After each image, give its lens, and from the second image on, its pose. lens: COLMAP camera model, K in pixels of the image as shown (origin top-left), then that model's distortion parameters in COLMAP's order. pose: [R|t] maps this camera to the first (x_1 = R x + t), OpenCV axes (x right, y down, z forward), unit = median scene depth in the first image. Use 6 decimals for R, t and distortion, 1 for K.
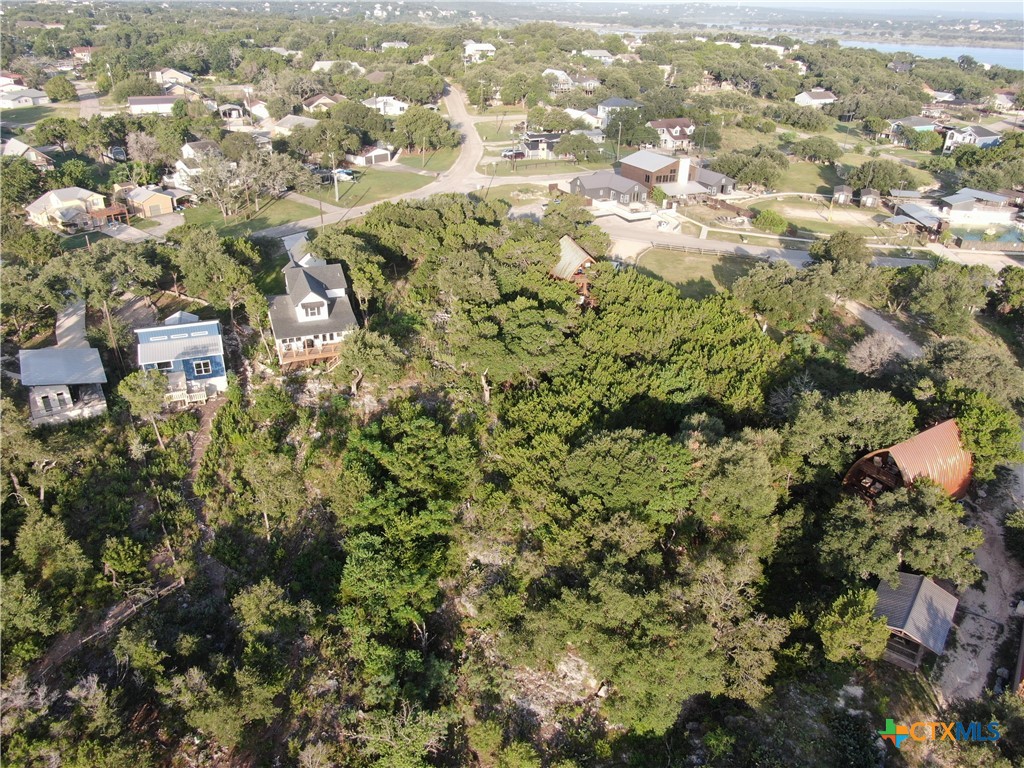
lens RADIAL K [[732.7, 0, 512.0], [0, 732.7, 384.0], [0, 0, 1]] dist [-0.017977, 0.007155]
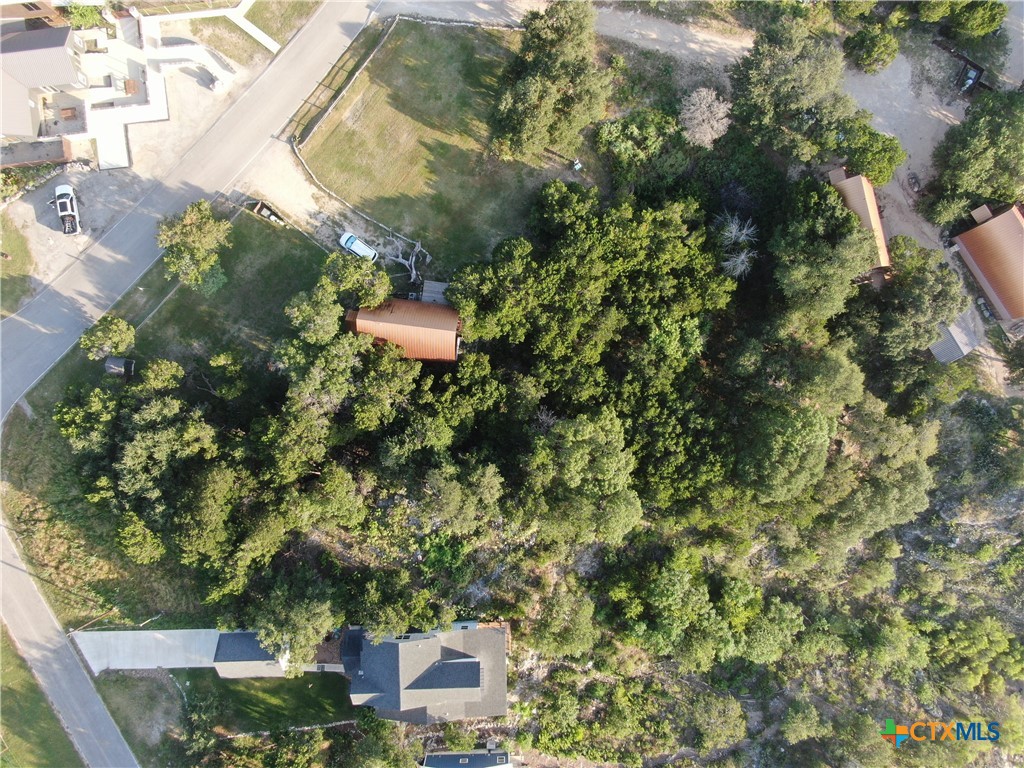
lens RADIAL K [[732.7, 0, 512.0], [0, 732.7, 384.0], [0, 0, 1]] dist [-0.017977, 0.007155]
pose [[0.344269, -0.938866, -0.003112, 0.049494], [0.442021, 0.159157, 0.882772, -0.537005], [-0.828309, -0.305287, 0.469791, 0.372435]]
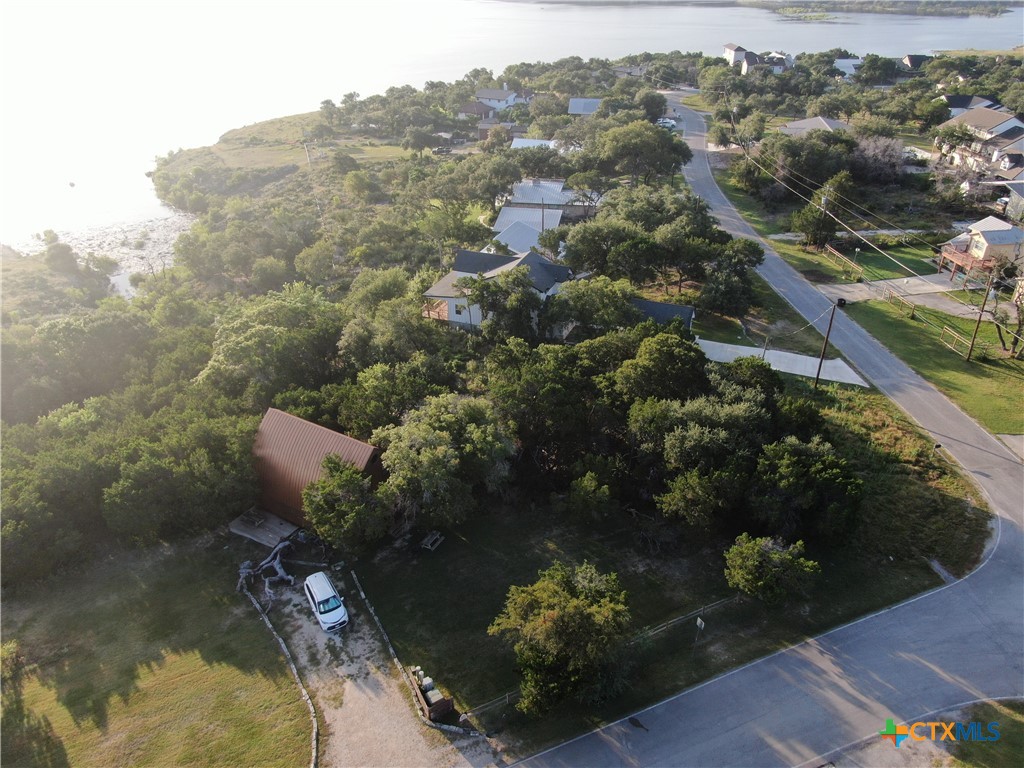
lens RADIAL K [[732.7, 0, 512.0], [0, 732.7, 384.0], [0, 0, 1]] dist [-0.017977, 0.007155]
pose [[-0.685241, 0.368640, -0.628131, 0.213504], [-0.296228, 0.646815, 0.702766, -0.434295], [0.665352, 0.667634, -0.334023, 0.851543]]
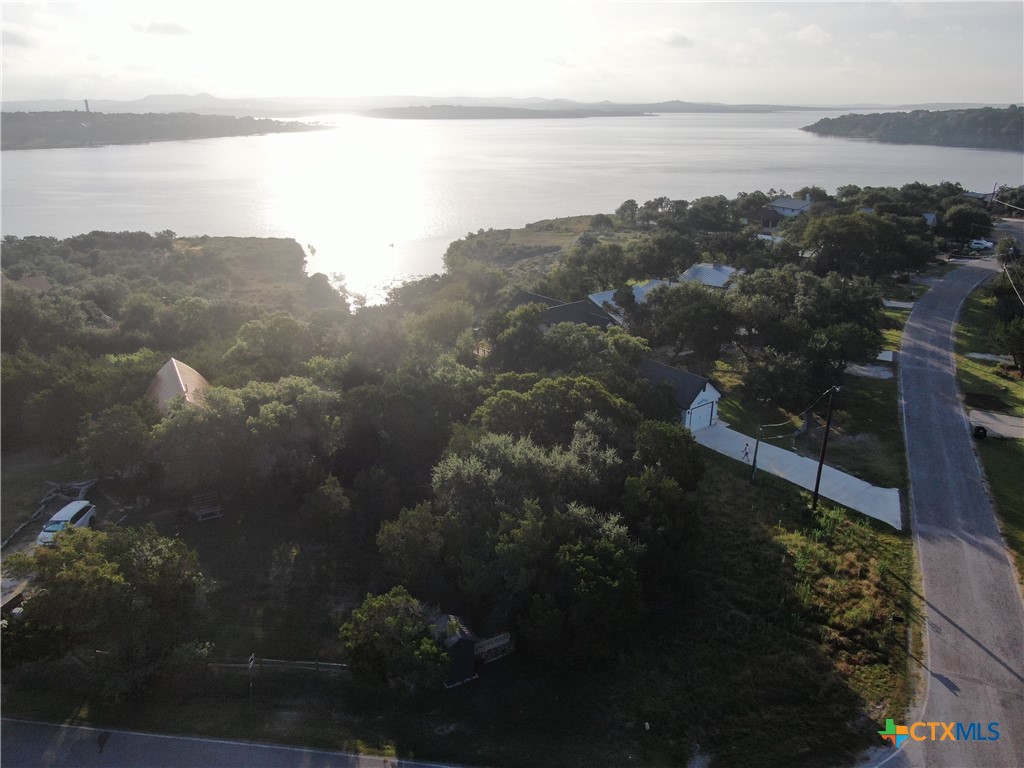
lens RADIAL K [[732.7, 0, 512.0], [0, 732.7, 384.0], [0, 0, 1]] dist [-0.017977, 0.007155]
pose [[-0.959135, 0.094221, -0.266801, -0.003104], [-0.122034, 0.712971, 0.690492, -0.409269], [0.255280, 0.694834, -0.672337, 0.972342]]
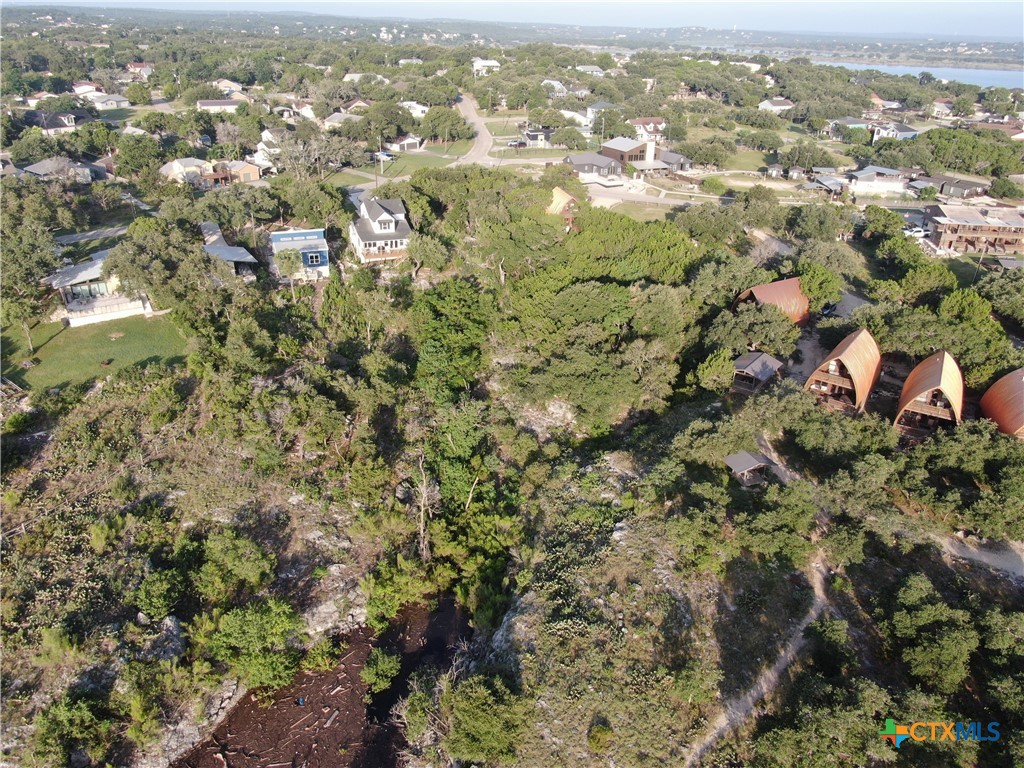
lens RADIAL K [[732.7, 0, 512.0], [0, 732.7, 384.0], [0, 0, 1]] dist [-0.017977, 0.007155]
pose [[1.000000, 0.000432, -0.000192, -0.008214], [-0.000437, 0.999662, -0.025993, 0.148345], [0.000181, 0.025993, 0.999662, -0.271620]]
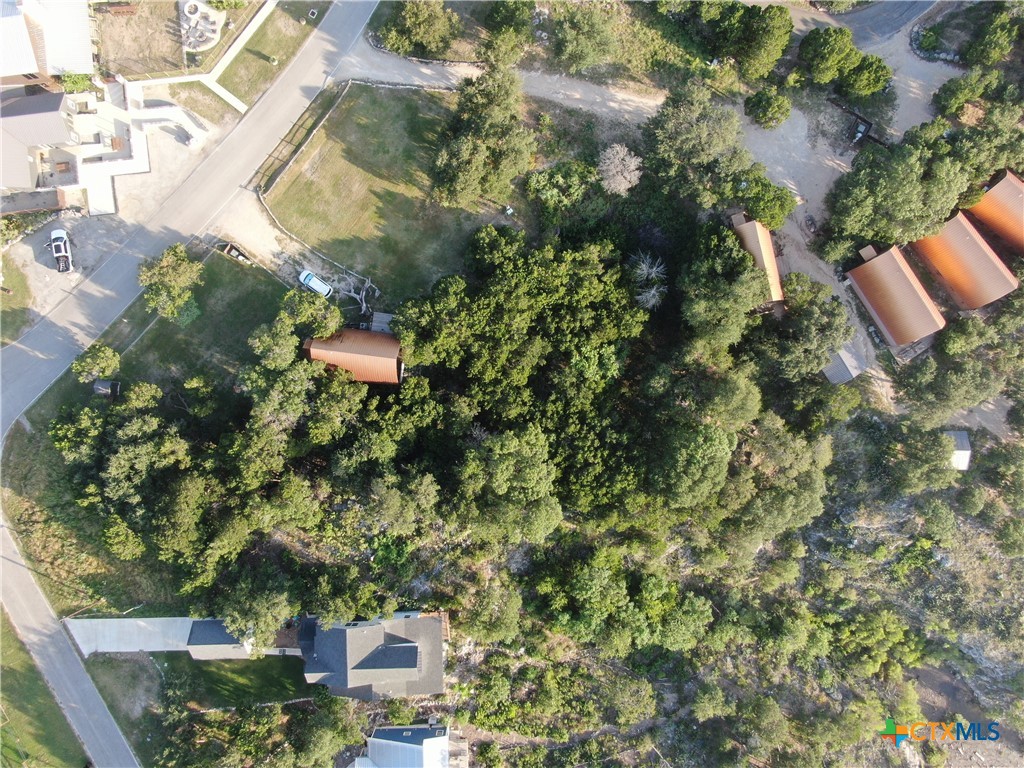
lens RADIAL K [[732.7, 0, 512.0], [0, 732.7, 384.0], [0, 0, 1]] dist [-0.017977, 0.007155]
pose [[0.345560, -0.938389, -0.003772, 0.083711], [0.446253, 0.160793, 0.880343, -0.582078], [-0.825498, -0.305895, 0.474322, 0.295195]]
